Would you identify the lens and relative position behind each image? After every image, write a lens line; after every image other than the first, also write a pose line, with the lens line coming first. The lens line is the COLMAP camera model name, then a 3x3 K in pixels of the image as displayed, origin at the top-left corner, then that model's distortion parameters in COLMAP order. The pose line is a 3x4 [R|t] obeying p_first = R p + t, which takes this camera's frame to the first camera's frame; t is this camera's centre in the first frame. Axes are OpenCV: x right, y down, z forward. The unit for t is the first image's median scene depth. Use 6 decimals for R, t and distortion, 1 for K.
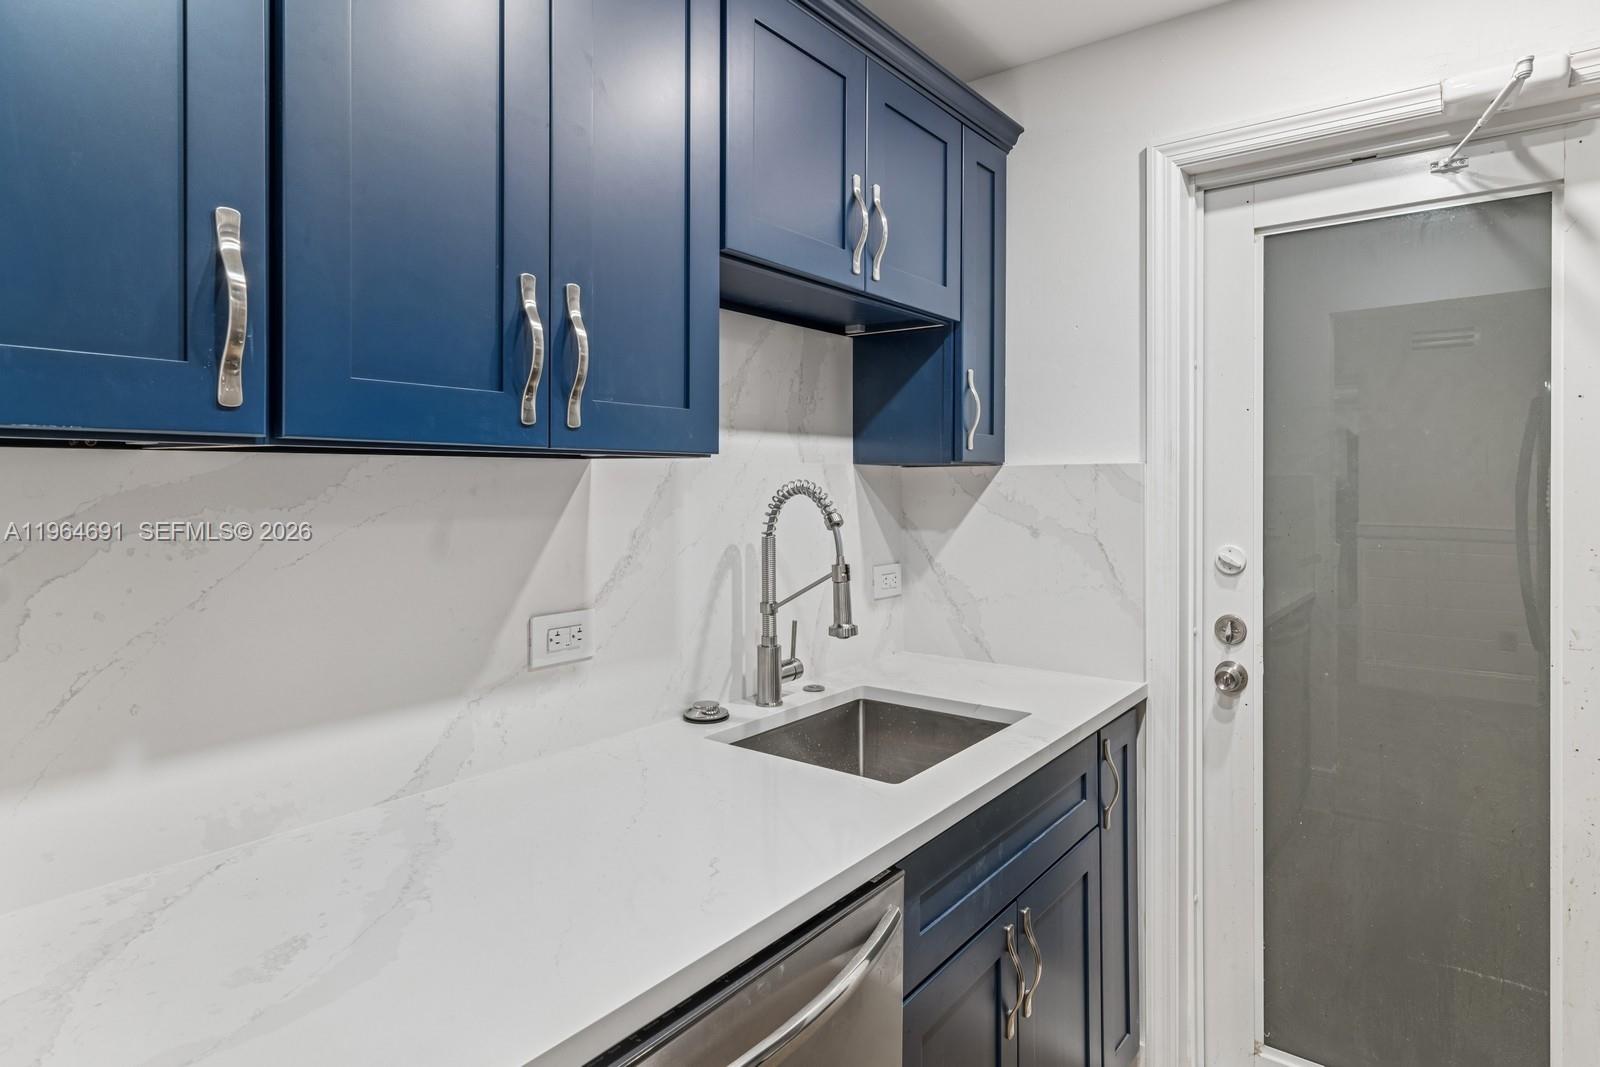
lens RADIAL K [[875.5, 0, 802.1], [0, 875.5, 482.6], [0, 0, 1]] dist [-0.000680, -0.001177]
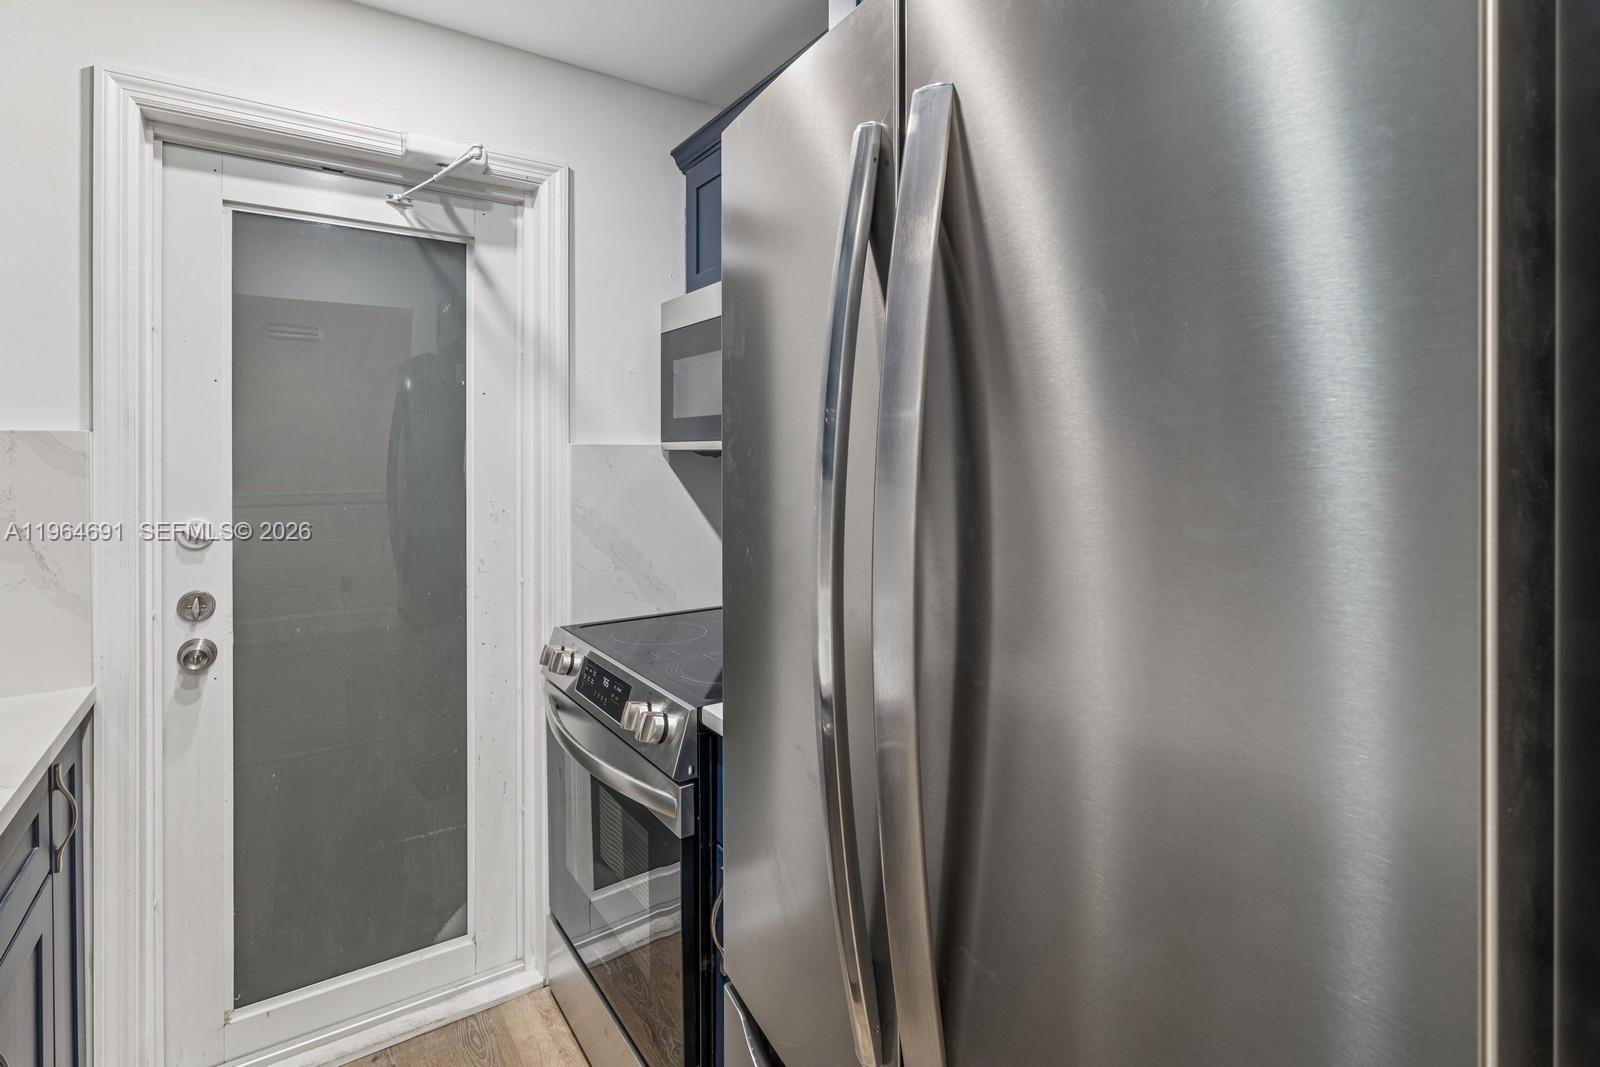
lens RADIAL K [[778.0, 0, 804.8], [0, 778.0, 457.1], [0, 0, 1]] dist [-0.002250, -0.000809]
pose [[0.304242, -0.000165, 0.952595, -0.125312], [-0.000597, 1.000000, 0.000364, 0.002444], [-0.952595, -0.000680, 0.304242, 0.098000]]
